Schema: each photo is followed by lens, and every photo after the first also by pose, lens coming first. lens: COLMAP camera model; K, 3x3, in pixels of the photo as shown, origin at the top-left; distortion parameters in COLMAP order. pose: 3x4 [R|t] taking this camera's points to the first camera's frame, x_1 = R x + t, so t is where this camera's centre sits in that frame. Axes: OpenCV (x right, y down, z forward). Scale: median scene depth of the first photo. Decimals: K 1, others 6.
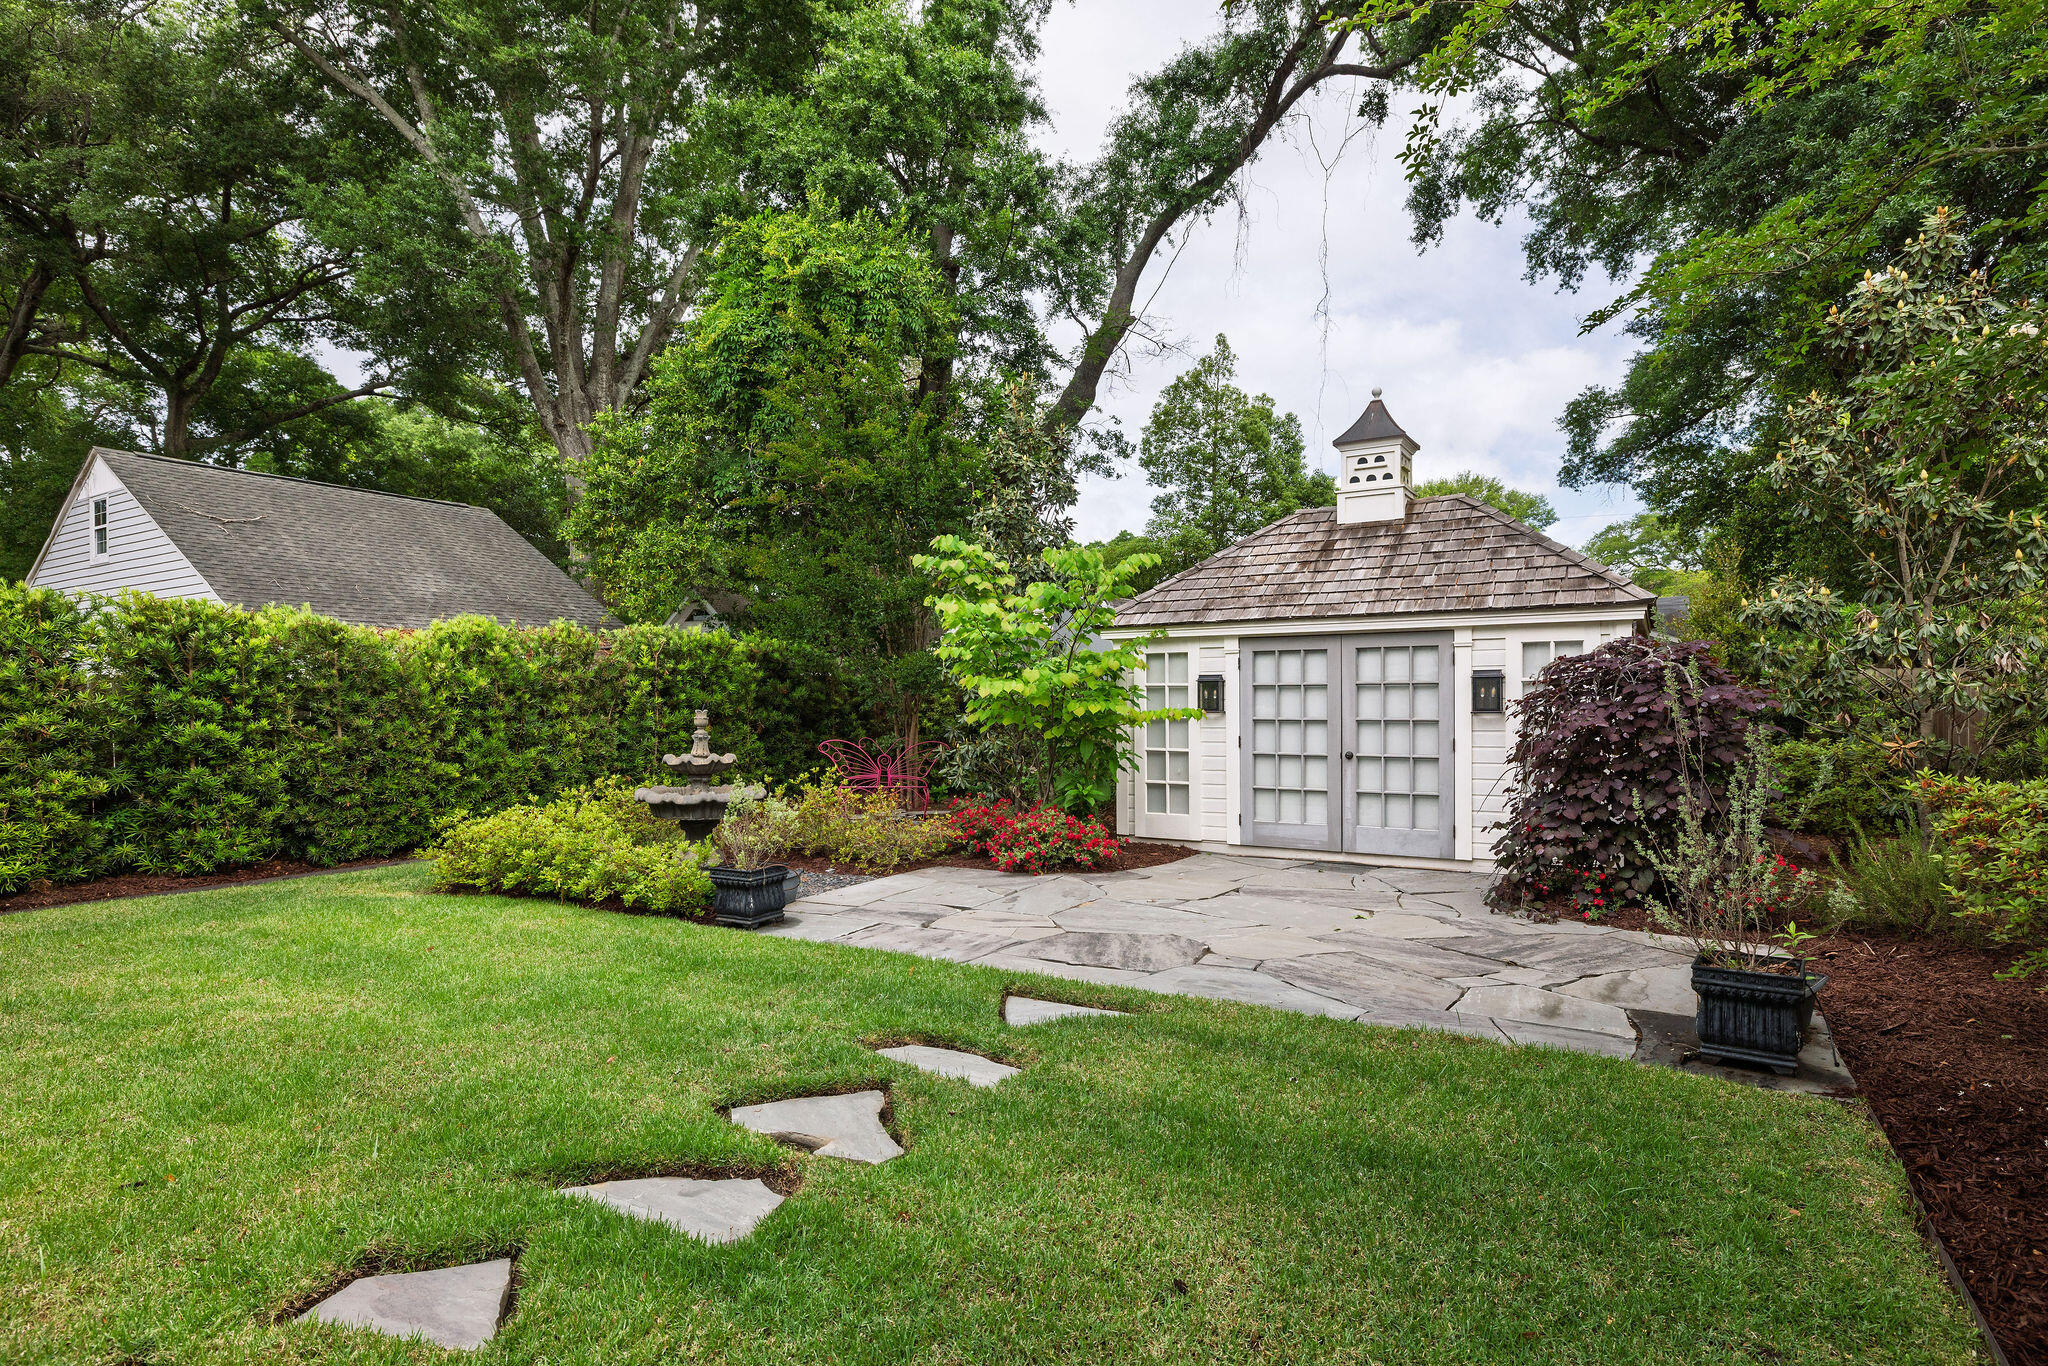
lens RADIAL K [[1045.8, 0, 1019.8], [0, 1045.8, 650.4], [0, 0, 1]] dist [-0.000144, -0.000369]
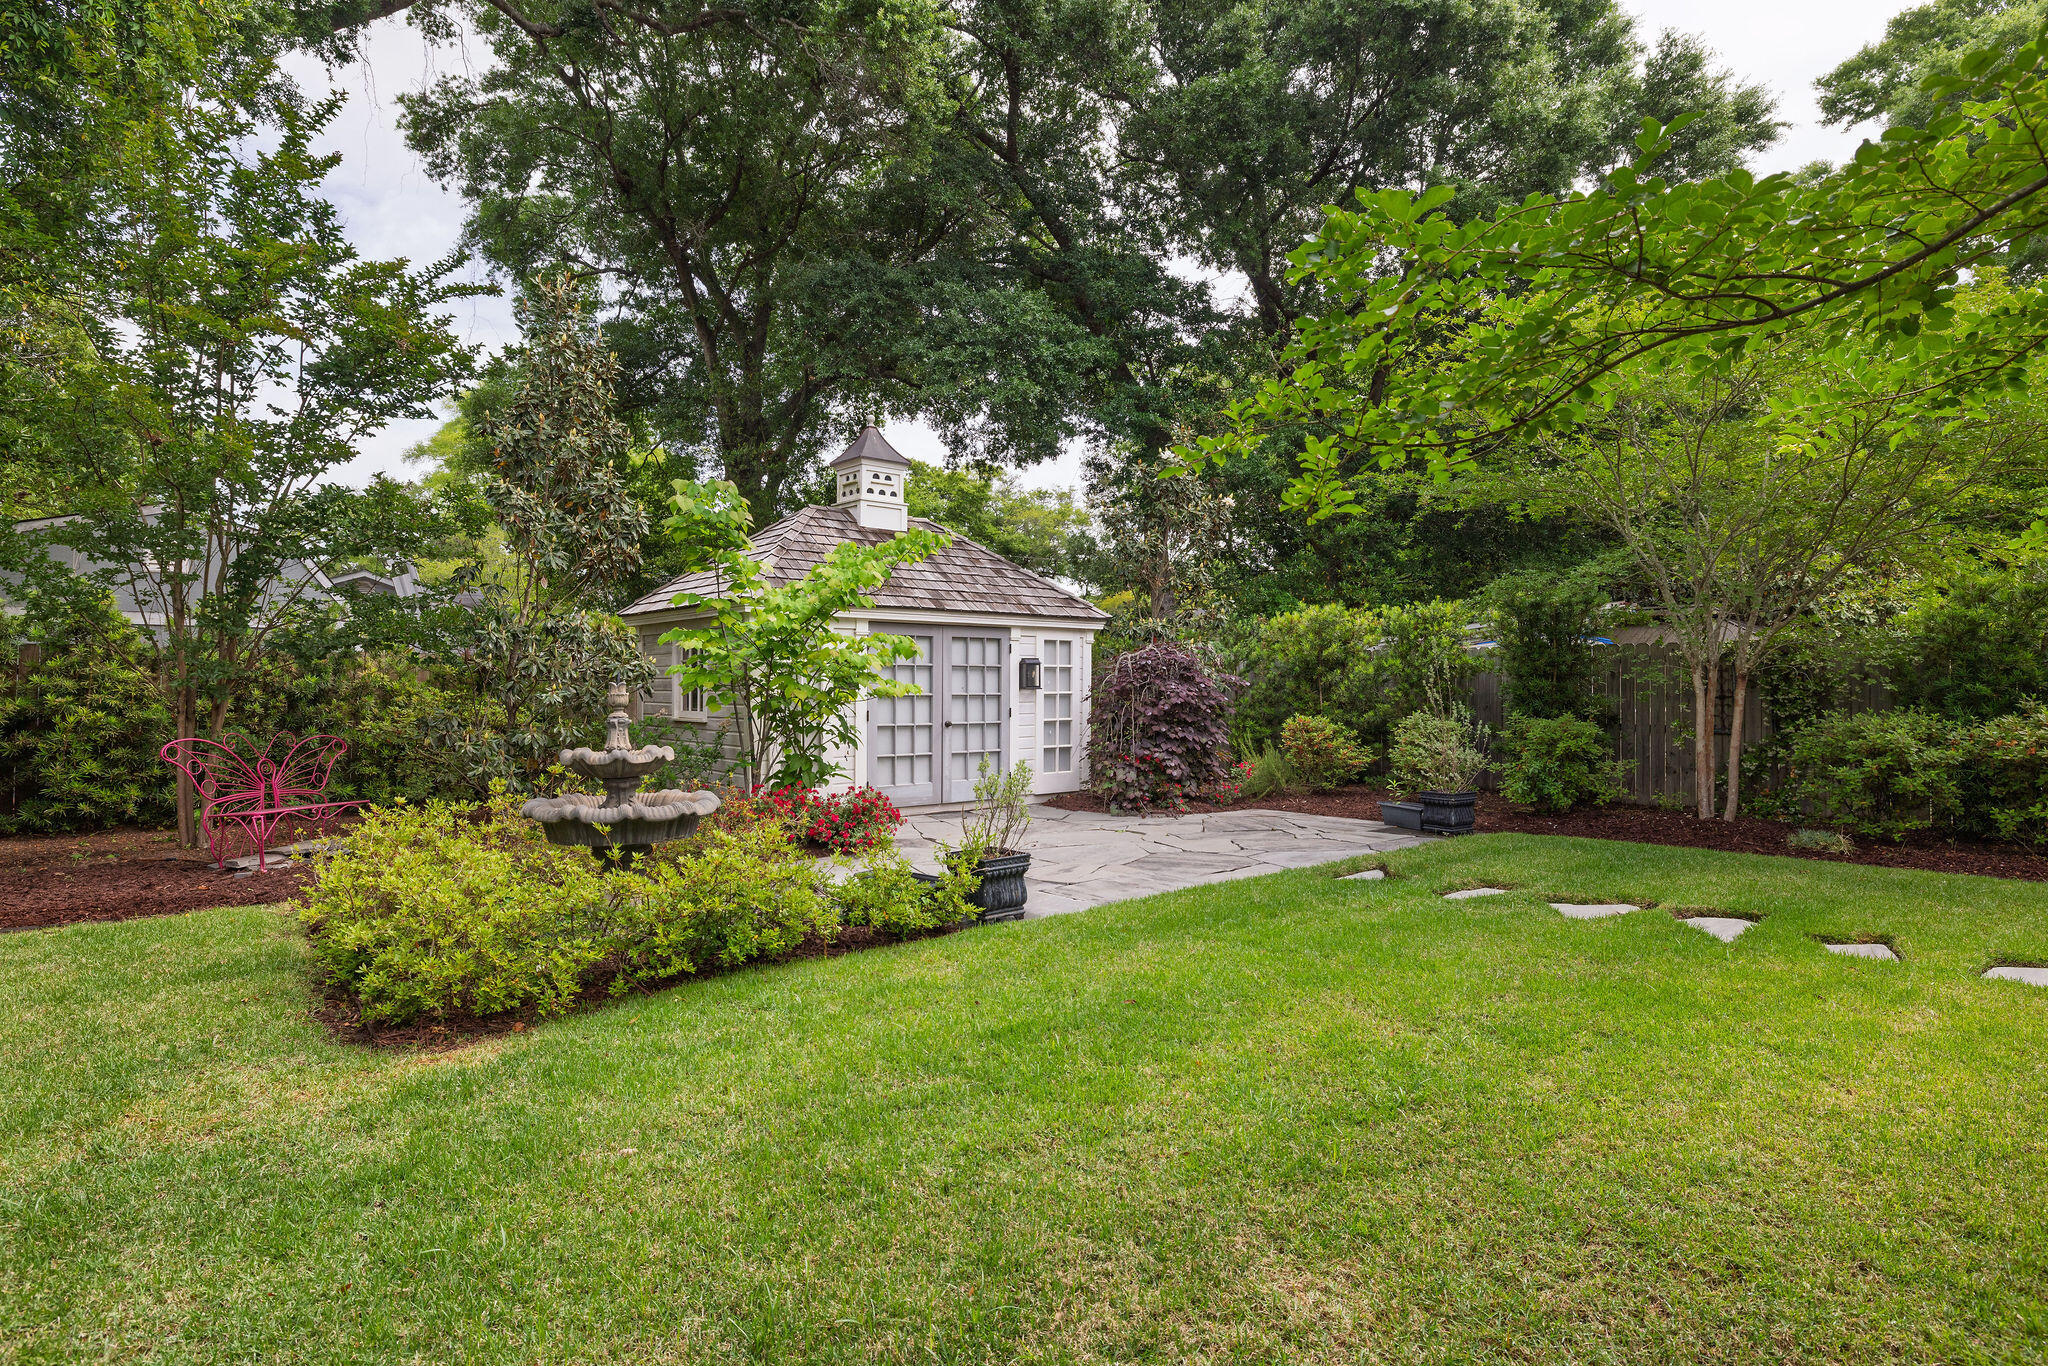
lens RADIAL K [[1072.6, 0, 1020.4], [0, 1072.6, 605.1], [0, 0, 1]] dist [-0.001163, -0.000145]
pose [[0.328080, 0.076853, 0.941519, -0.866097], [-0.047497, 0.996767, -0.064812, 0.039457], [-0.943455, -0.023456, 0.330669, 0.515594]]
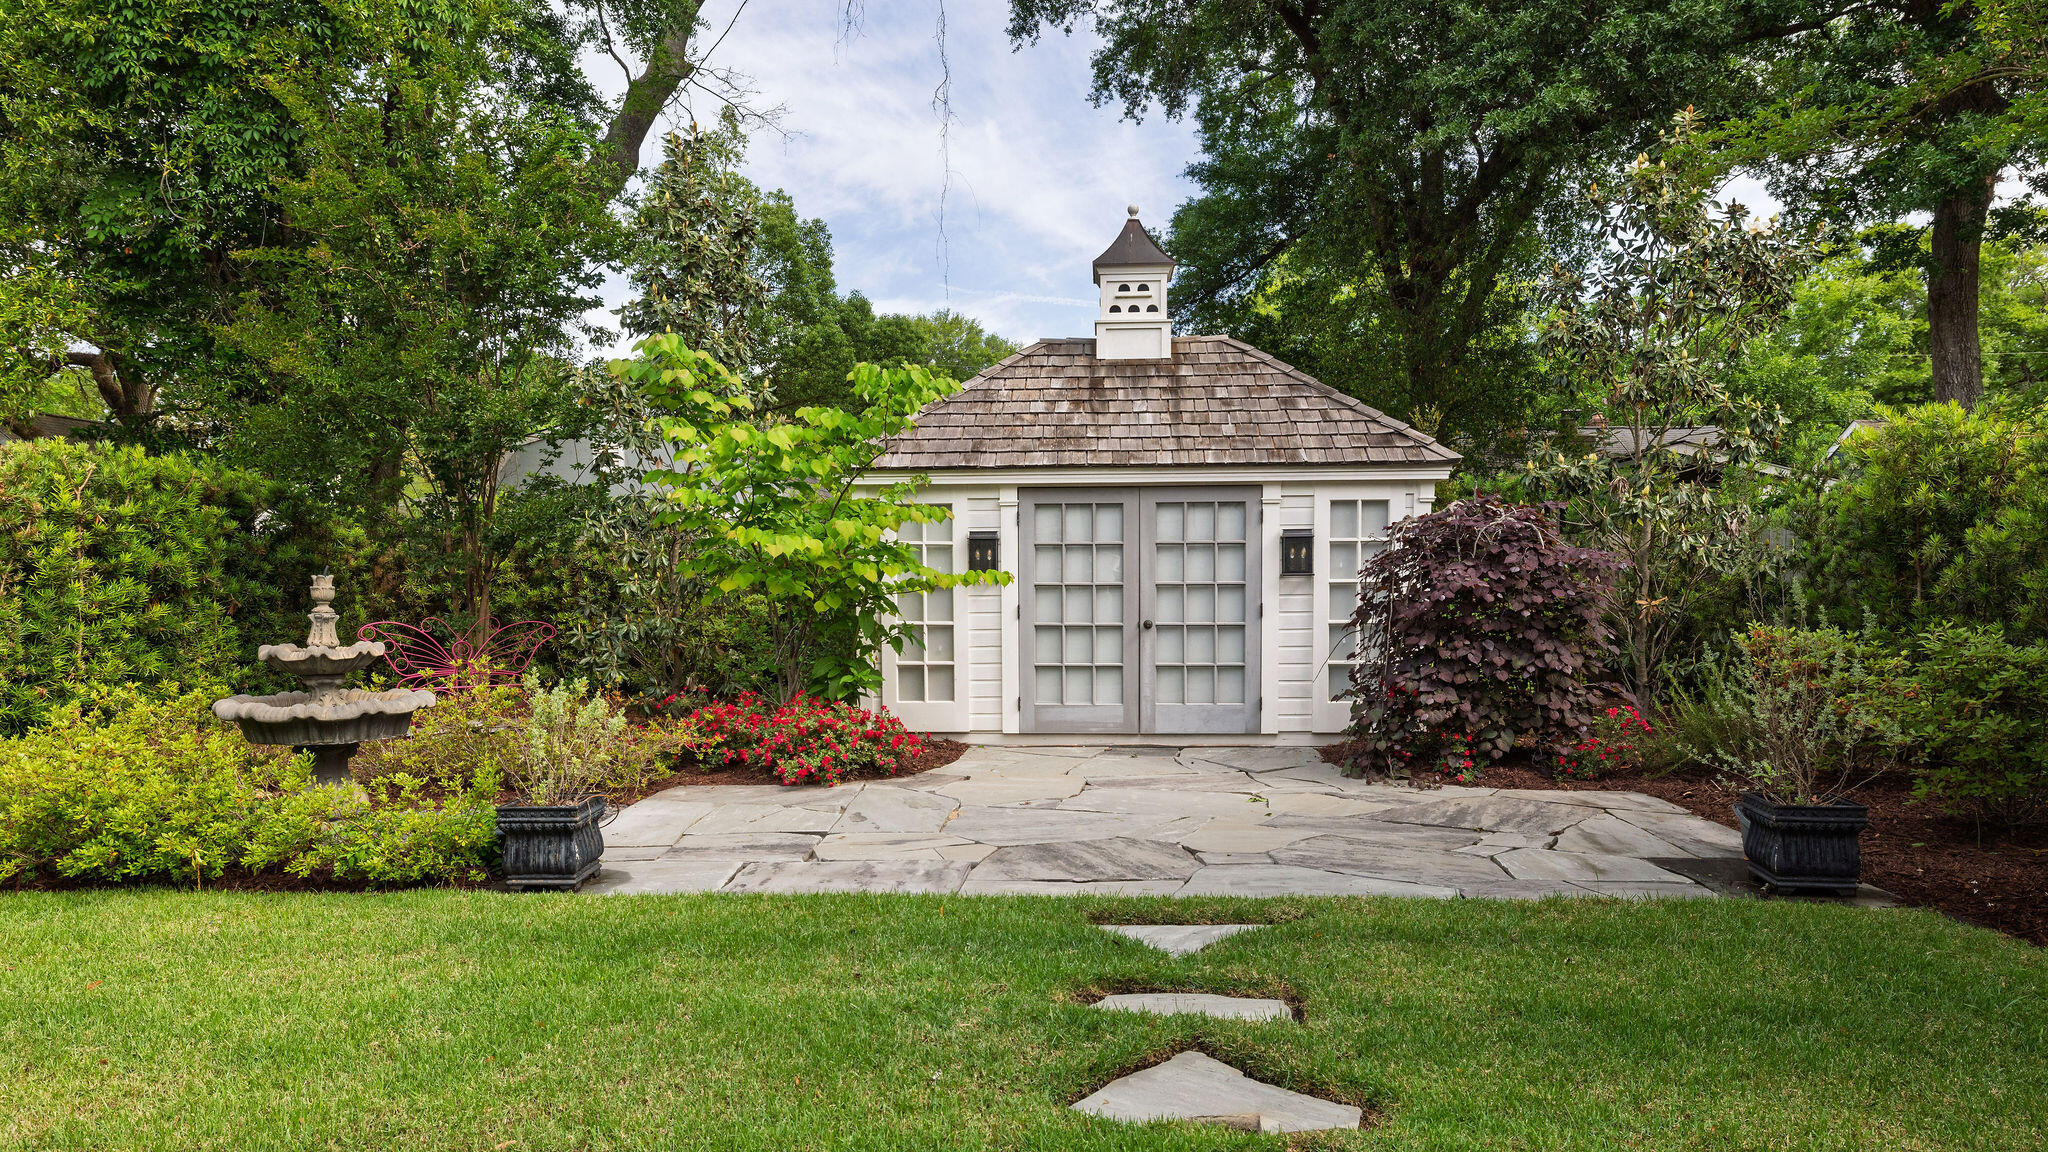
lens RADIAL K [[1286.0, 0, 1024.0], [0, 1286.0, 576.0], [0, 0, 1]] dist [-0.001302, 0.000526]
pose [[0.887976, -0.003373, 0.459877, -0.276674], [-0.020440, 0.998695, 0.046793, 0.011016], [-0.459435, -0.050951, 0.886749, 0.091982]]
